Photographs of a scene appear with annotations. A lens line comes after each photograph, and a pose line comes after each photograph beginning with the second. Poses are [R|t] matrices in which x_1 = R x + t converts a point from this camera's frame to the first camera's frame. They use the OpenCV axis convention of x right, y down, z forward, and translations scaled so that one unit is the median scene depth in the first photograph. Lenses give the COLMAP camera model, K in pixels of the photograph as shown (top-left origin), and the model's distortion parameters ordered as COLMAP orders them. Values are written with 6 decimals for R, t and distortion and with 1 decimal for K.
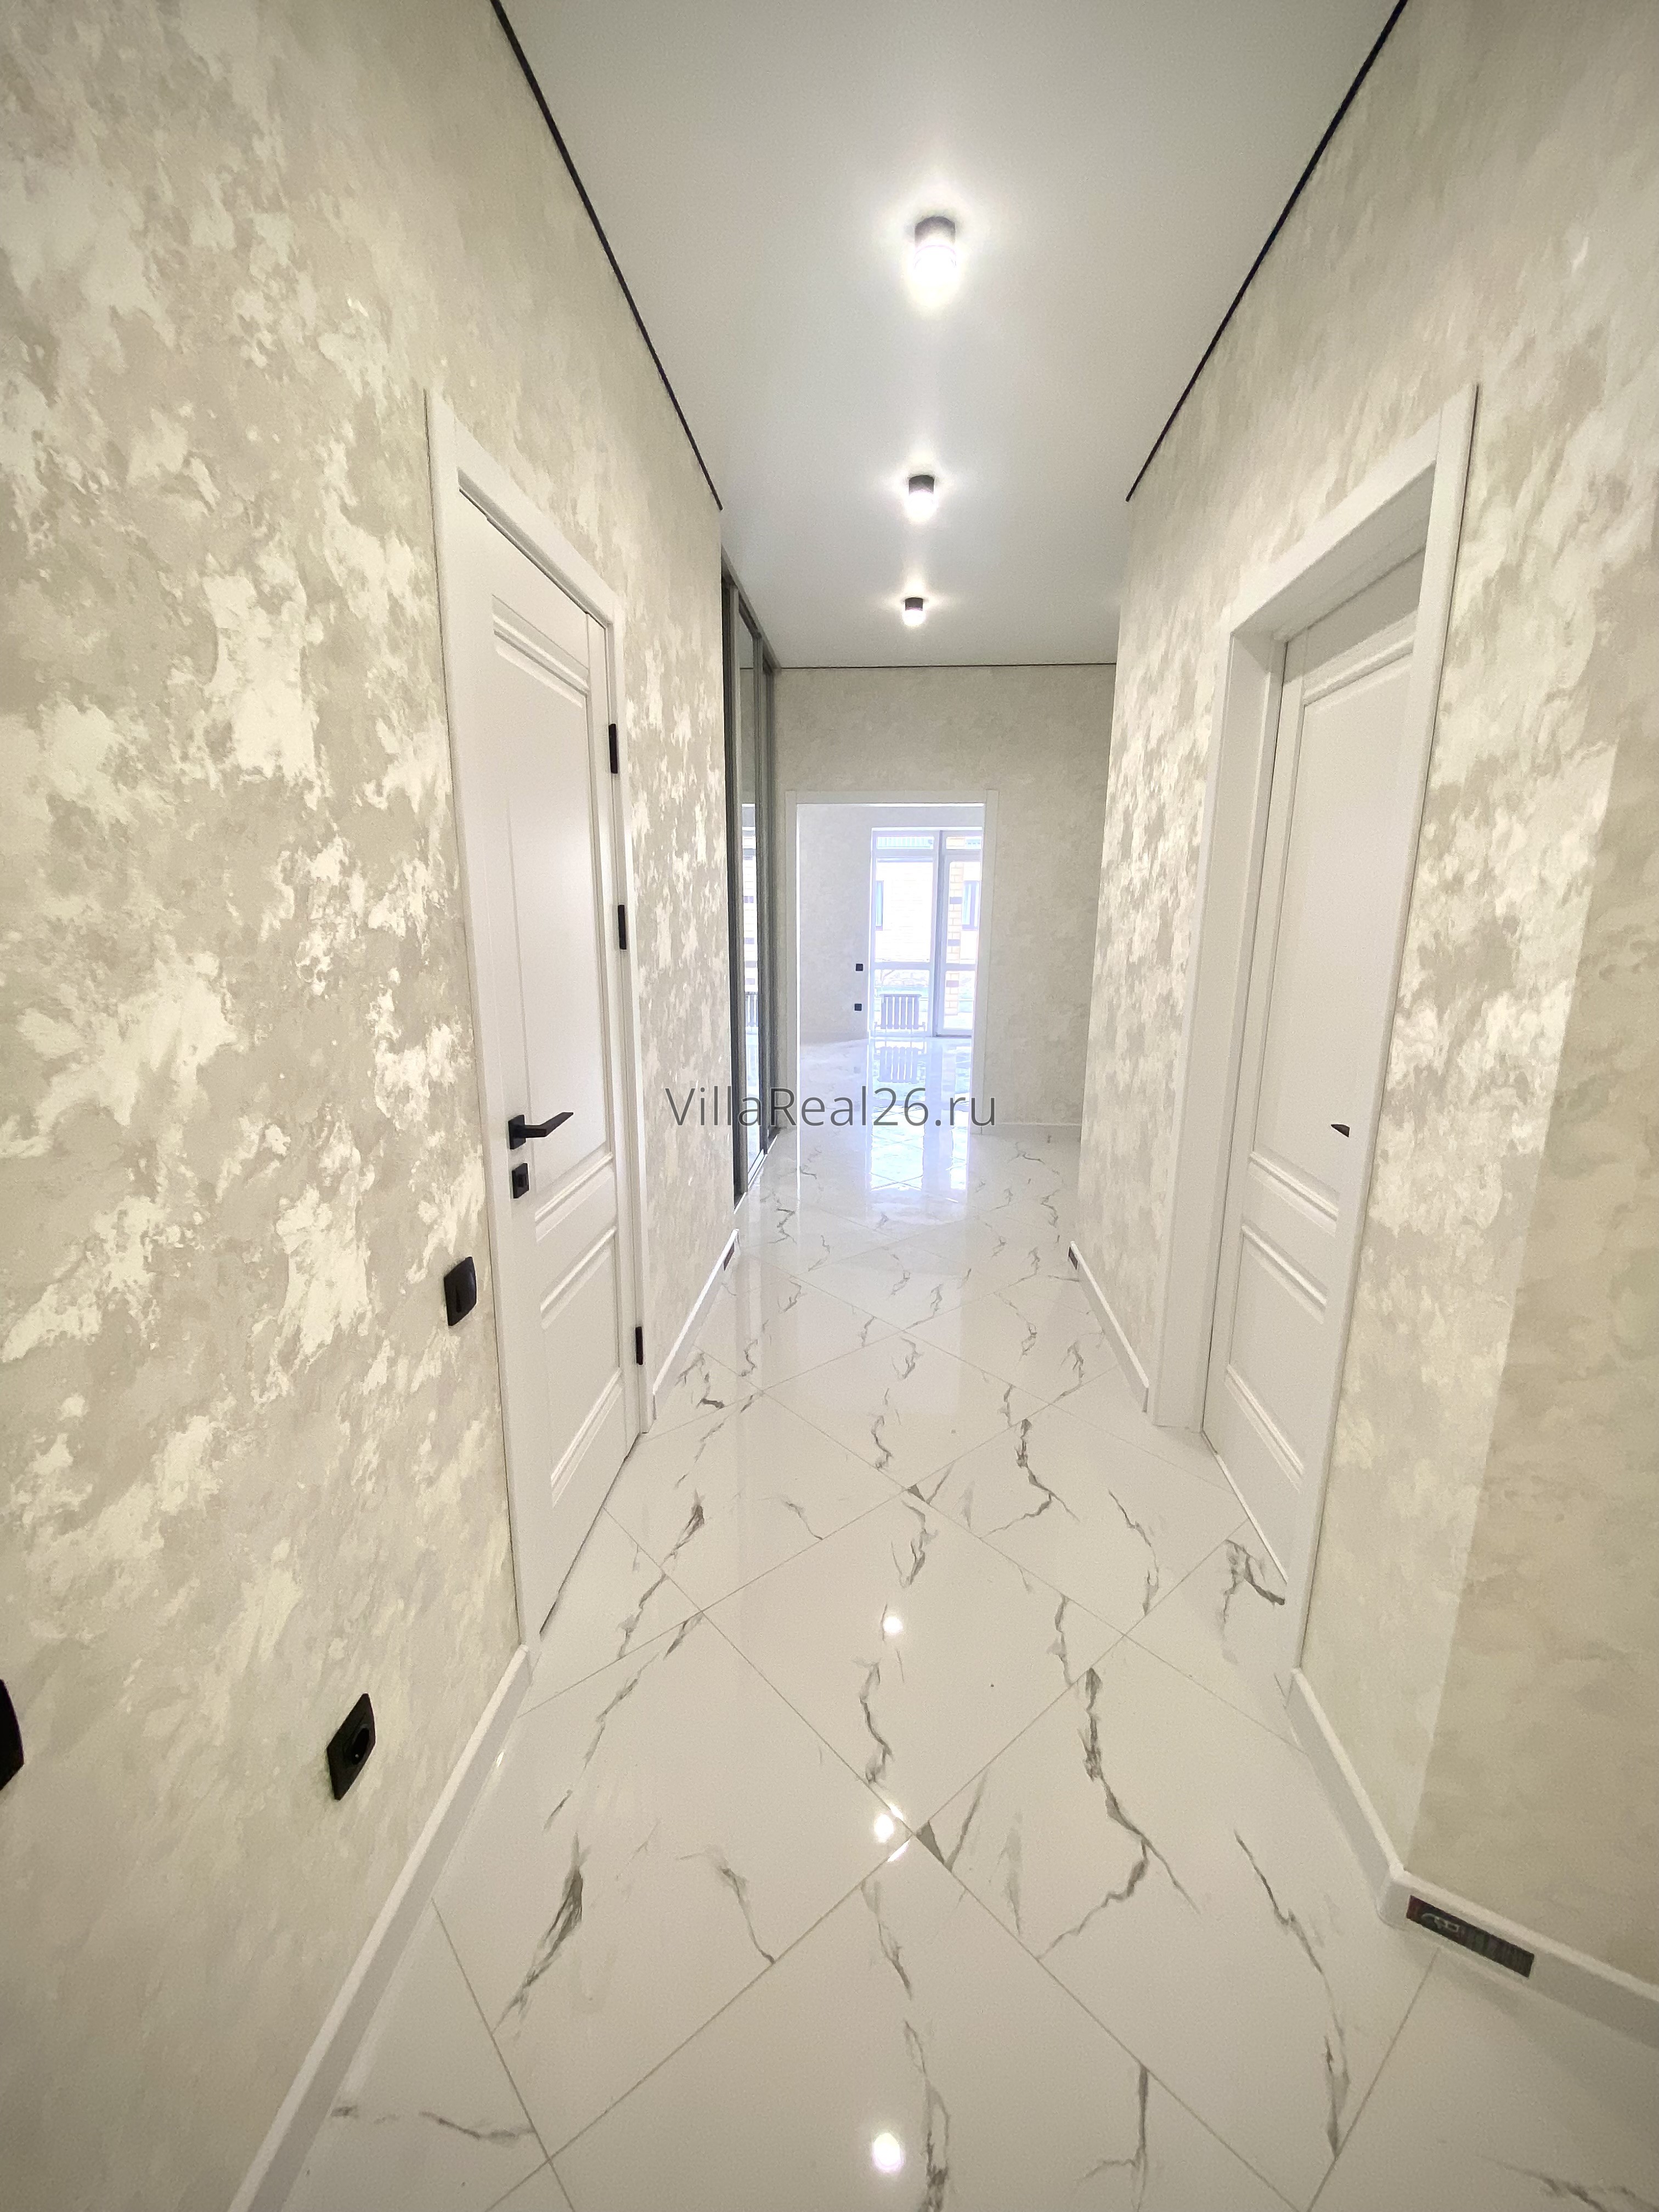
lens RADIAL K [[895.0, 0, 836.1], [0, 895.0, 1106.1], [0, 0, 1]] dist [0.028906, -0.025012]
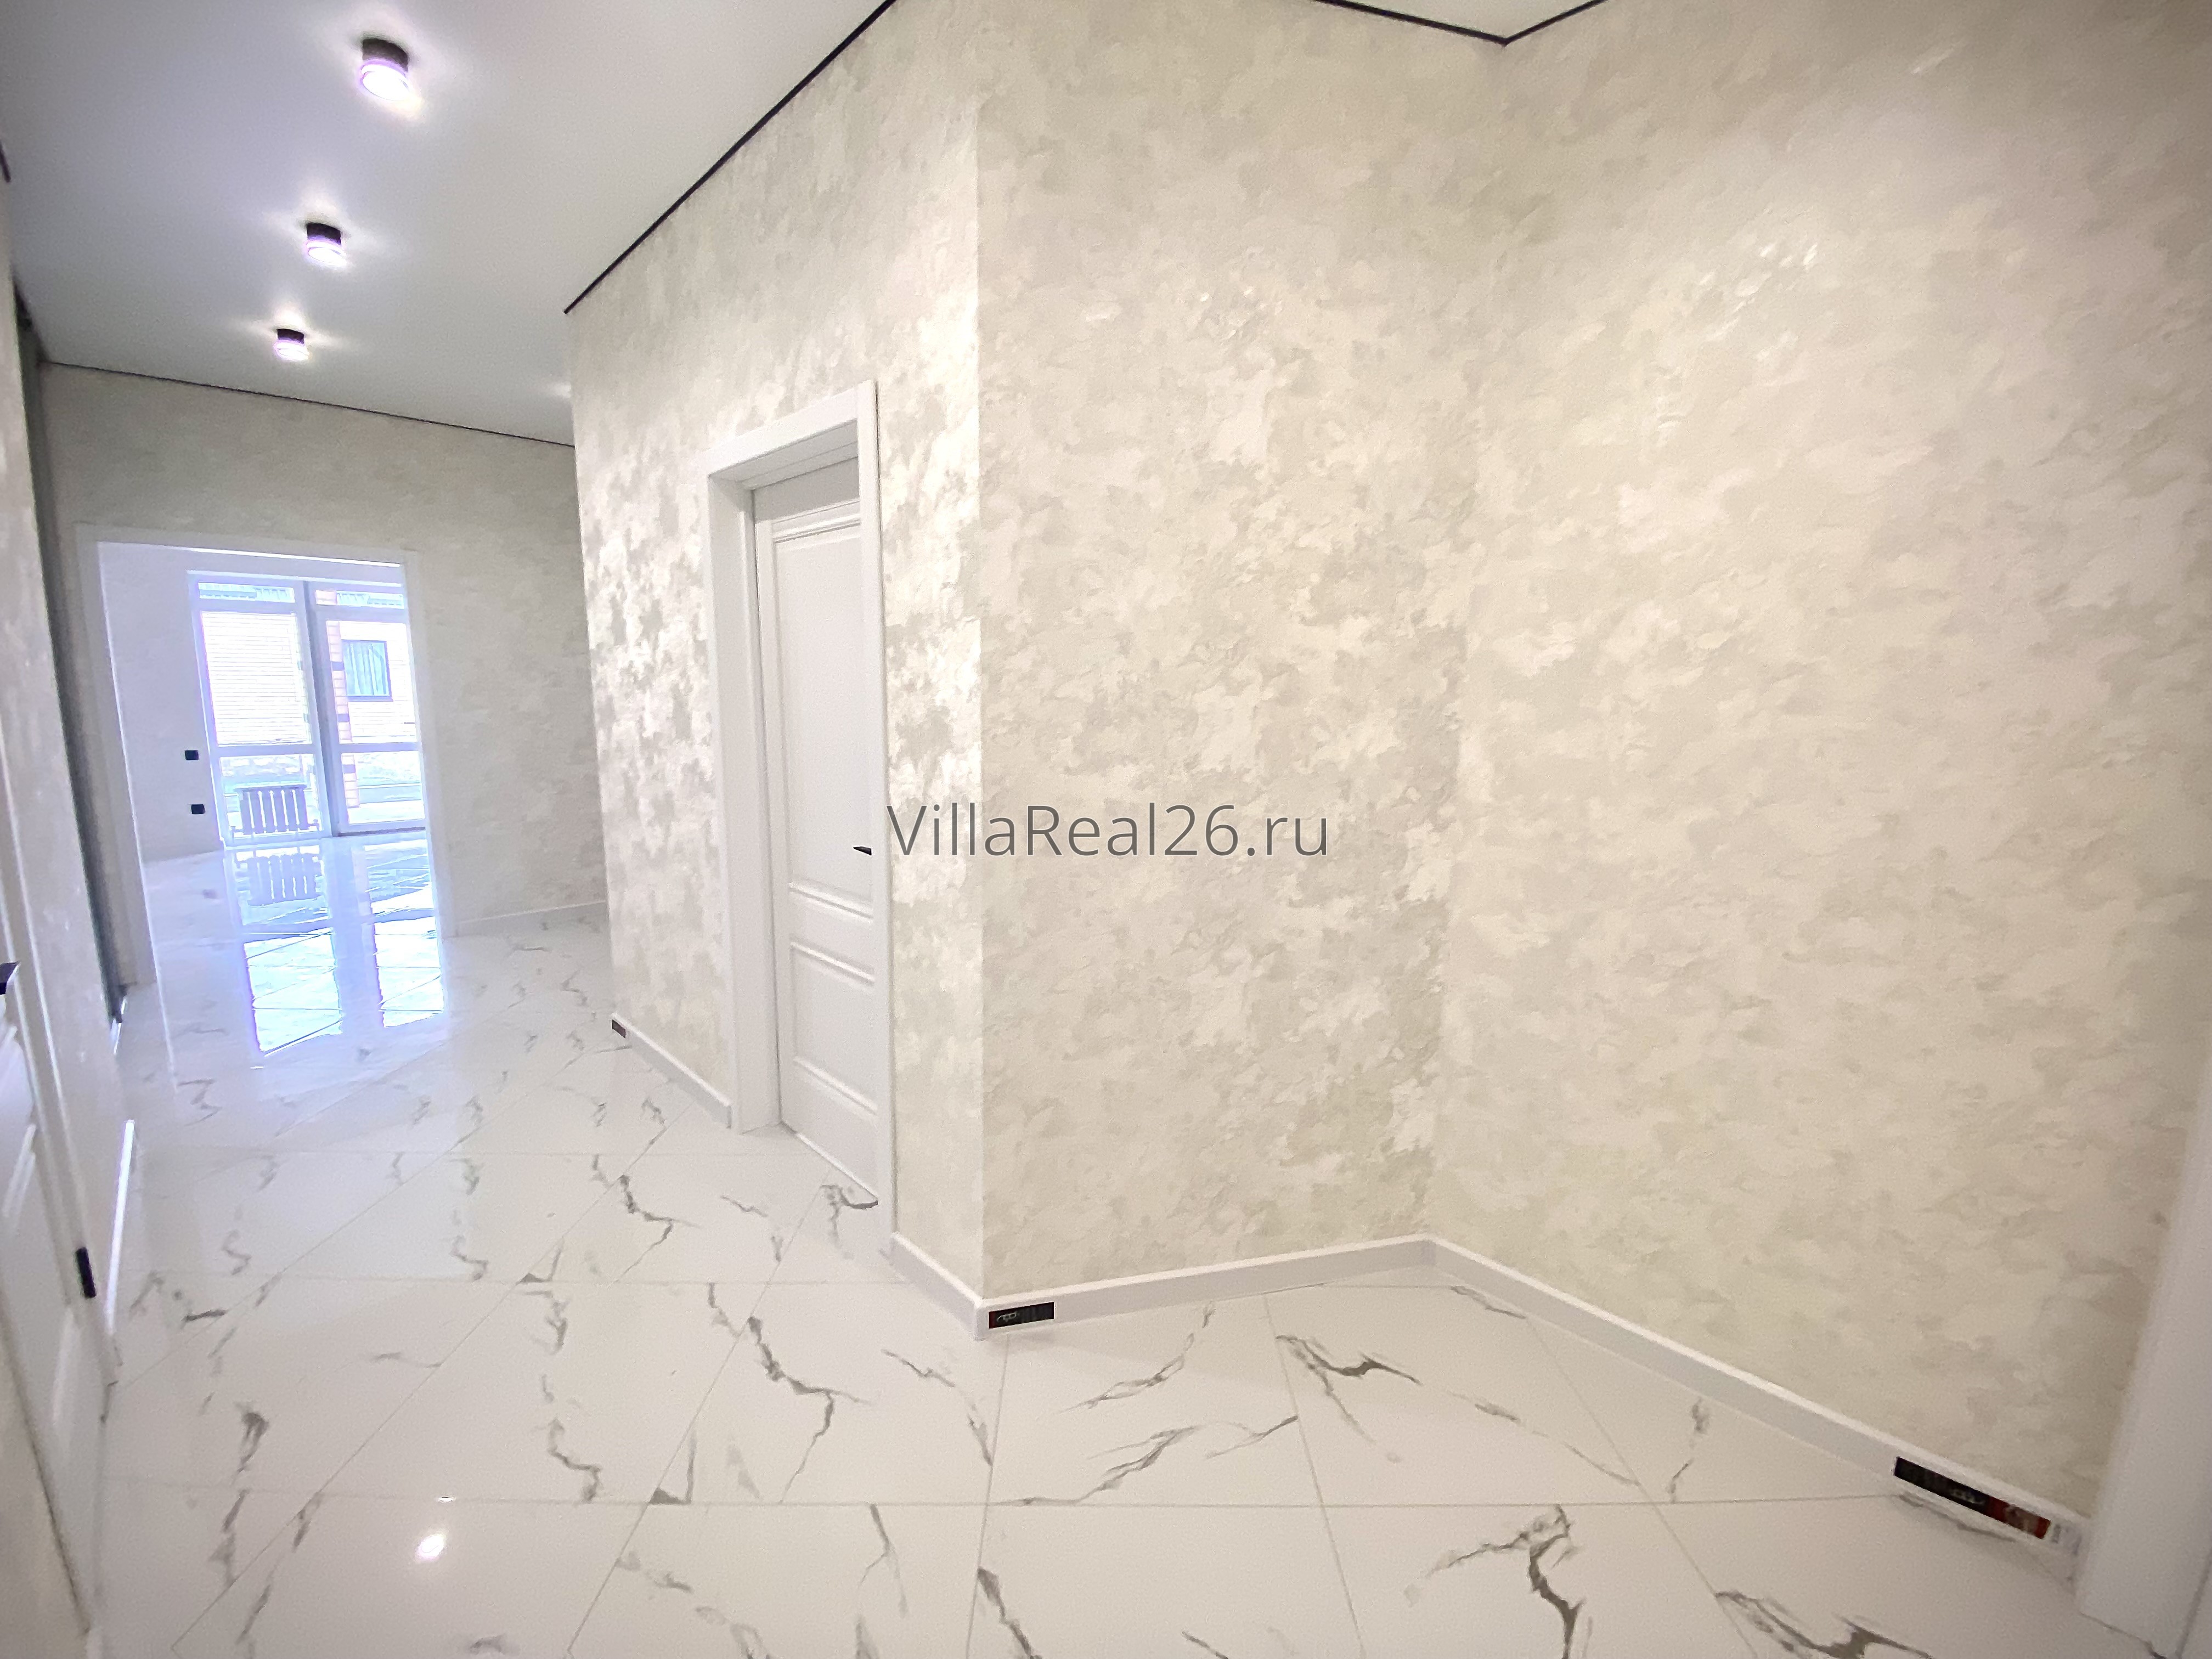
lens RADIAL K [[895.0, 0, 1093.5], [0, 895.0, 823.2], [0, 0, 1]] dist [0.028906, -0.025012]
pose [[0.660580, -0.113197, 0.742172, -0.203768], [0.153451, 0.988055, 0.014119, 0.016997], [-0.734906, 0.104560, 0.670060, -0.190680]]
